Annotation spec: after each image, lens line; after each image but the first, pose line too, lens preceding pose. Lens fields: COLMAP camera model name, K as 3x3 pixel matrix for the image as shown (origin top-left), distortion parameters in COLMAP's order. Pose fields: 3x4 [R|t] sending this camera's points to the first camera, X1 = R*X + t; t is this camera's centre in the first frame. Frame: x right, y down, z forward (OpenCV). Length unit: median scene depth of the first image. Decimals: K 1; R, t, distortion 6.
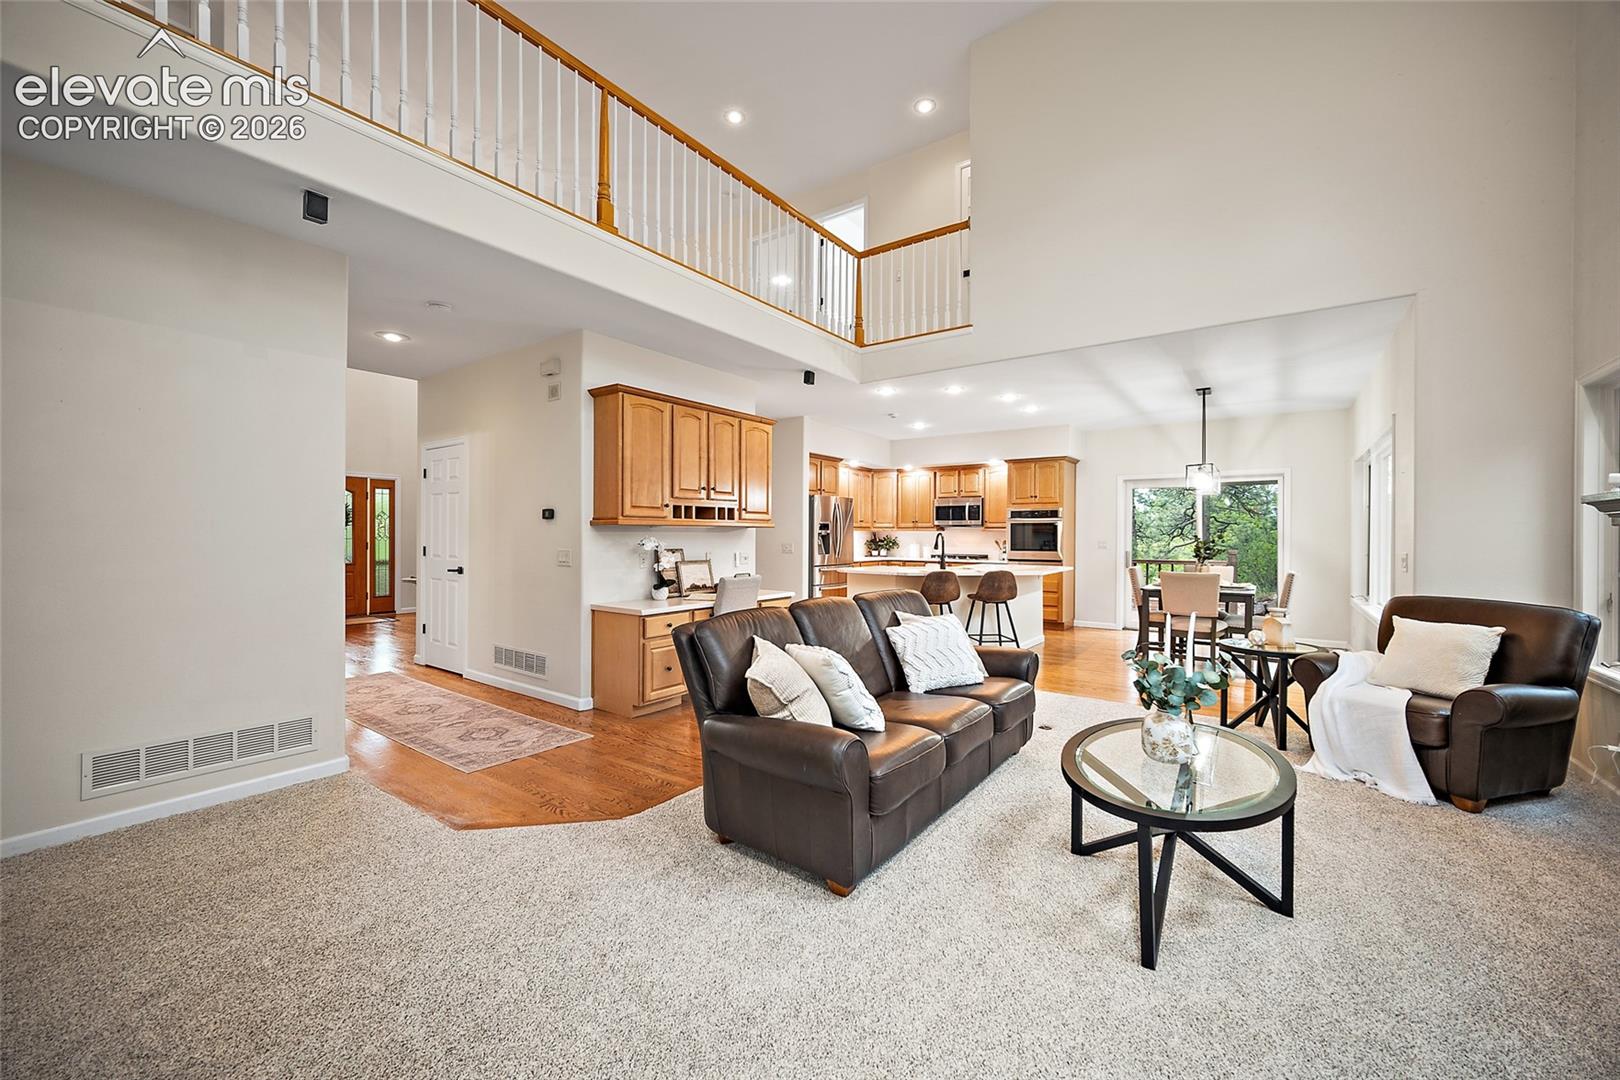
lens RADIAL K [[639.5, 0, 794.7], [0, 639.5, 535.4], [0, 0, 1]] dist [-0.005326, 0.001070]
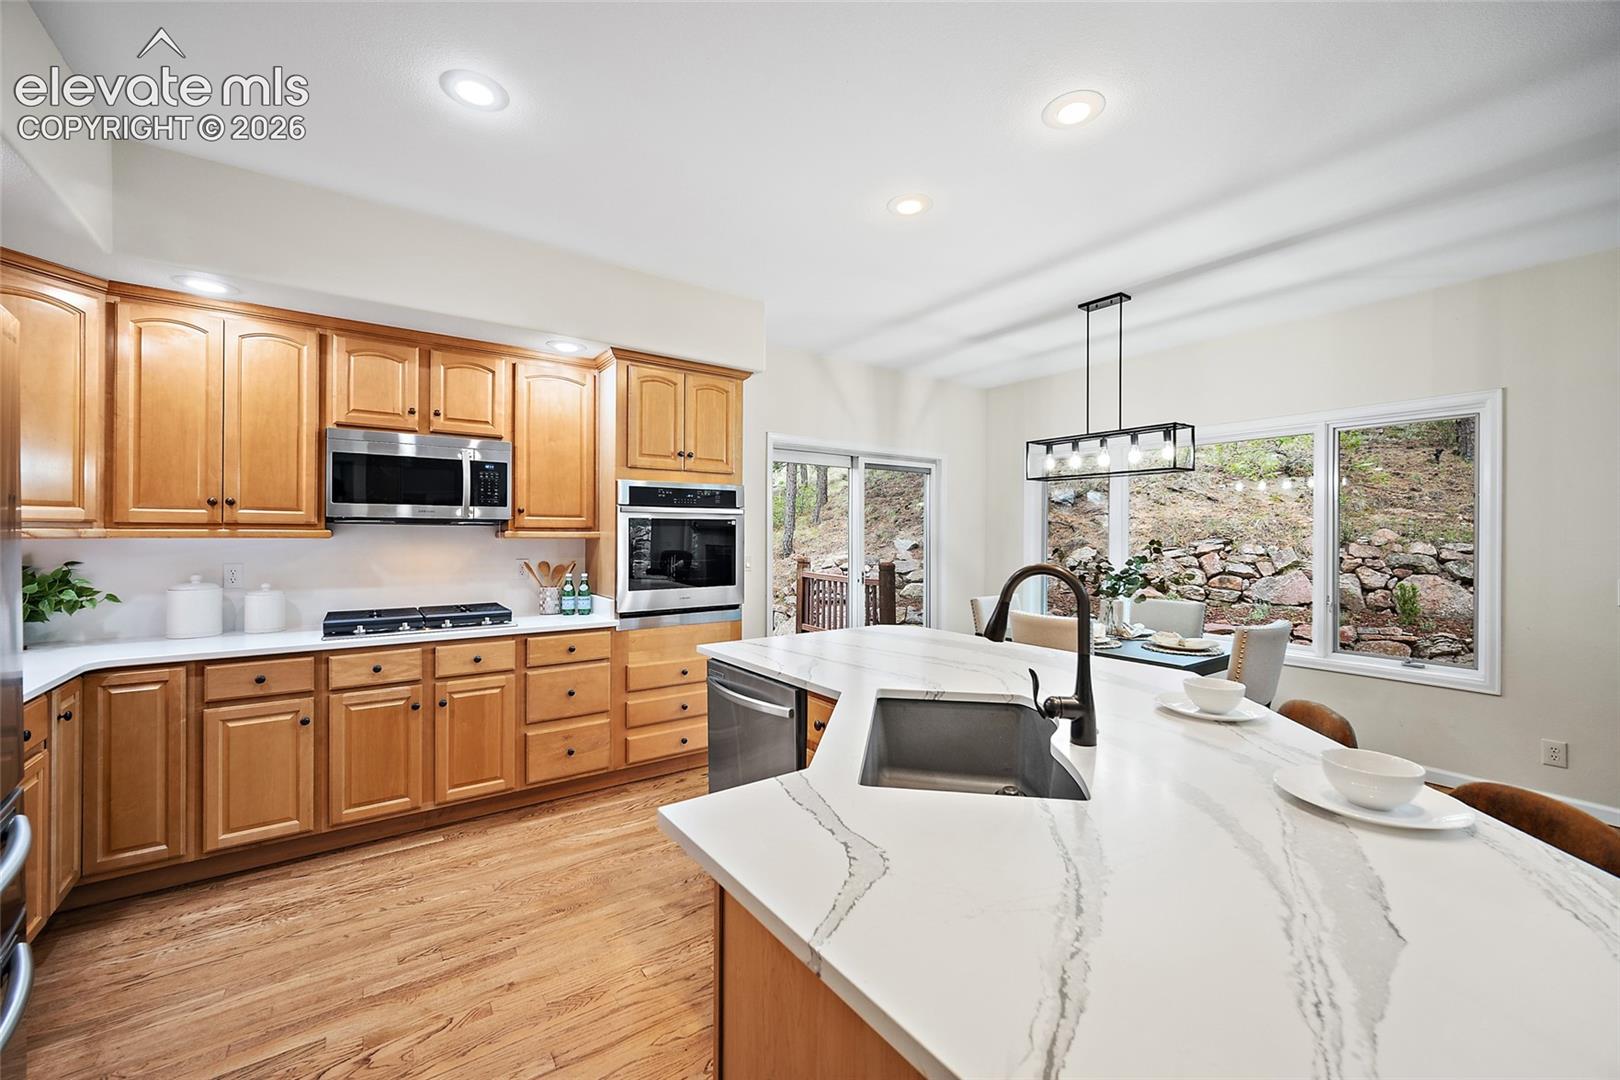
lens RADIAL K [[639.5, 0, 817.9], [0, 639.5, 537.7], [0, 0, 1]] dist [-0.005326, 0.001070]
pose [[0.295260, -0.009264, 0.955372, 0.011157], [-0.006849, 0.999907, 0.011812, -0.012178], [-0.955392, -0.010031, 0.295169, 0.733509]]
